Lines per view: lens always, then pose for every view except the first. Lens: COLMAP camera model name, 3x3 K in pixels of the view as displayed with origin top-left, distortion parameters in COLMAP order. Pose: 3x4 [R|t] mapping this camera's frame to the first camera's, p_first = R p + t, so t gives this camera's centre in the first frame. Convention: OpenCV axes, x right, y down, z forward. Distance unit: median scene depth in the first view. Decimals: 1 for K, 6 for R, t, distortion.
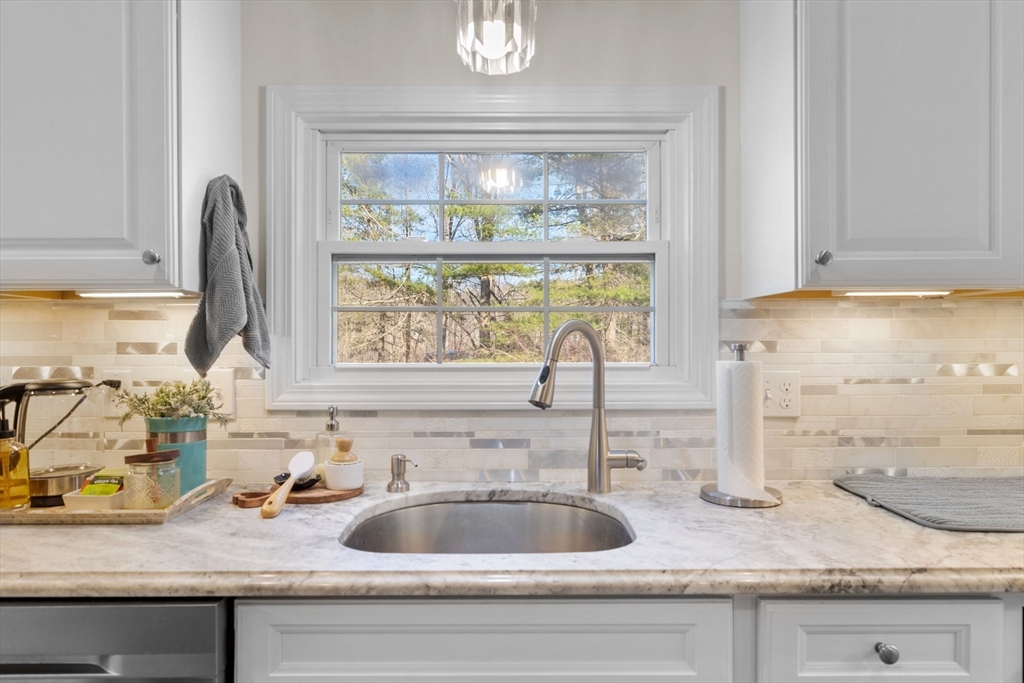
lens RADIAL K [[645.2, 0, 509.8], [0, 645.2, 347.0], [0, 0, 1]] dist [0.002681, -0.003233]
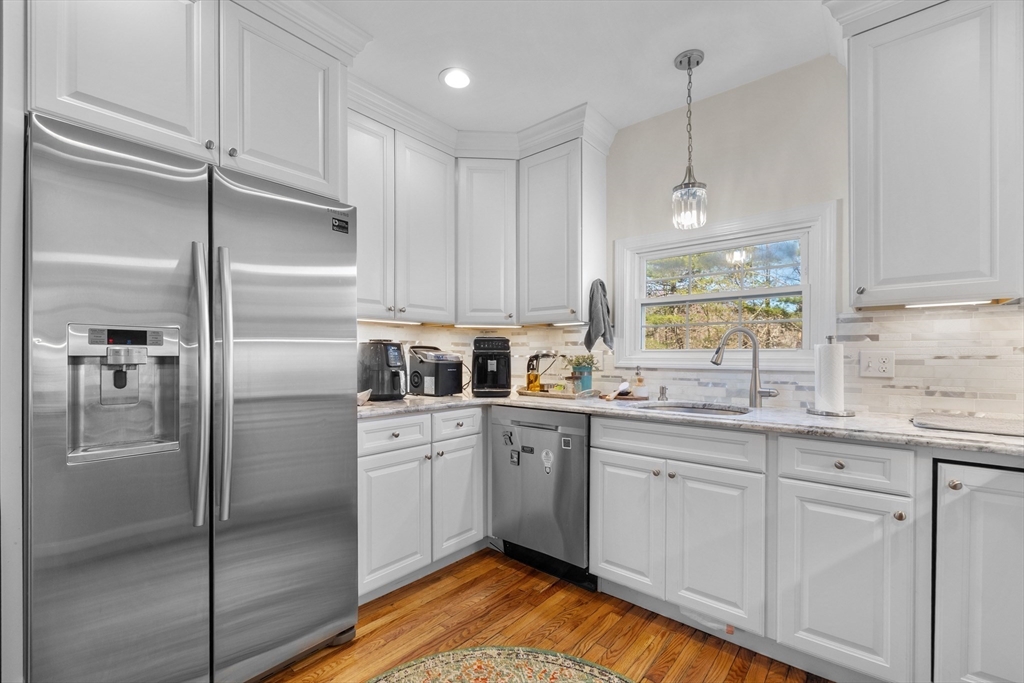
lens RADIAL K [[433.5, 0, 511.9], [0, 433.5, 348.4], [0, 0, 1]] dist [-0.000953, 0.000265]
pose [[0.763954, -0.006671, -0.645237, 0.462506], [-0.006202, 0.999824, -0.017680, 0.062755], [0.645241, 0.017508, 0.763778, -0.630922]]
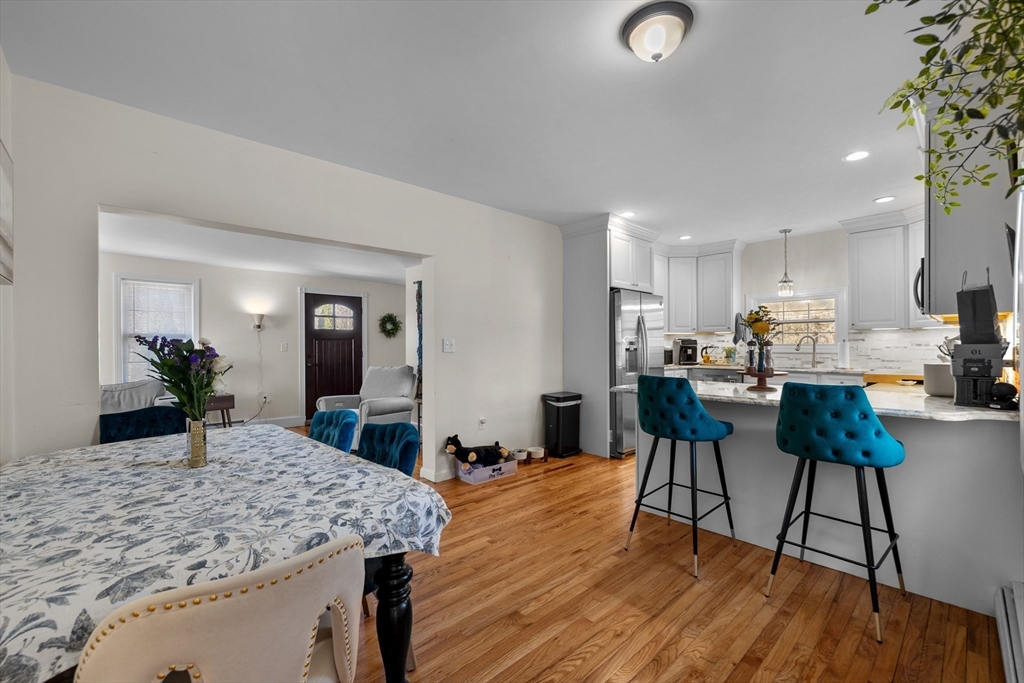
lens RADIAL K [[433.5, 0, 503.6], [0, 433.5, 343.5], [0, 0, 1]] dist [-0.000953, 0.000265]
pose [[0.662947, -0.003065, -0.748660, 1.145148], [-0.003638, 0.999967, -0.007316, 0.062502], [0.748658, 0.007574, 0.662913, -3.365688]]
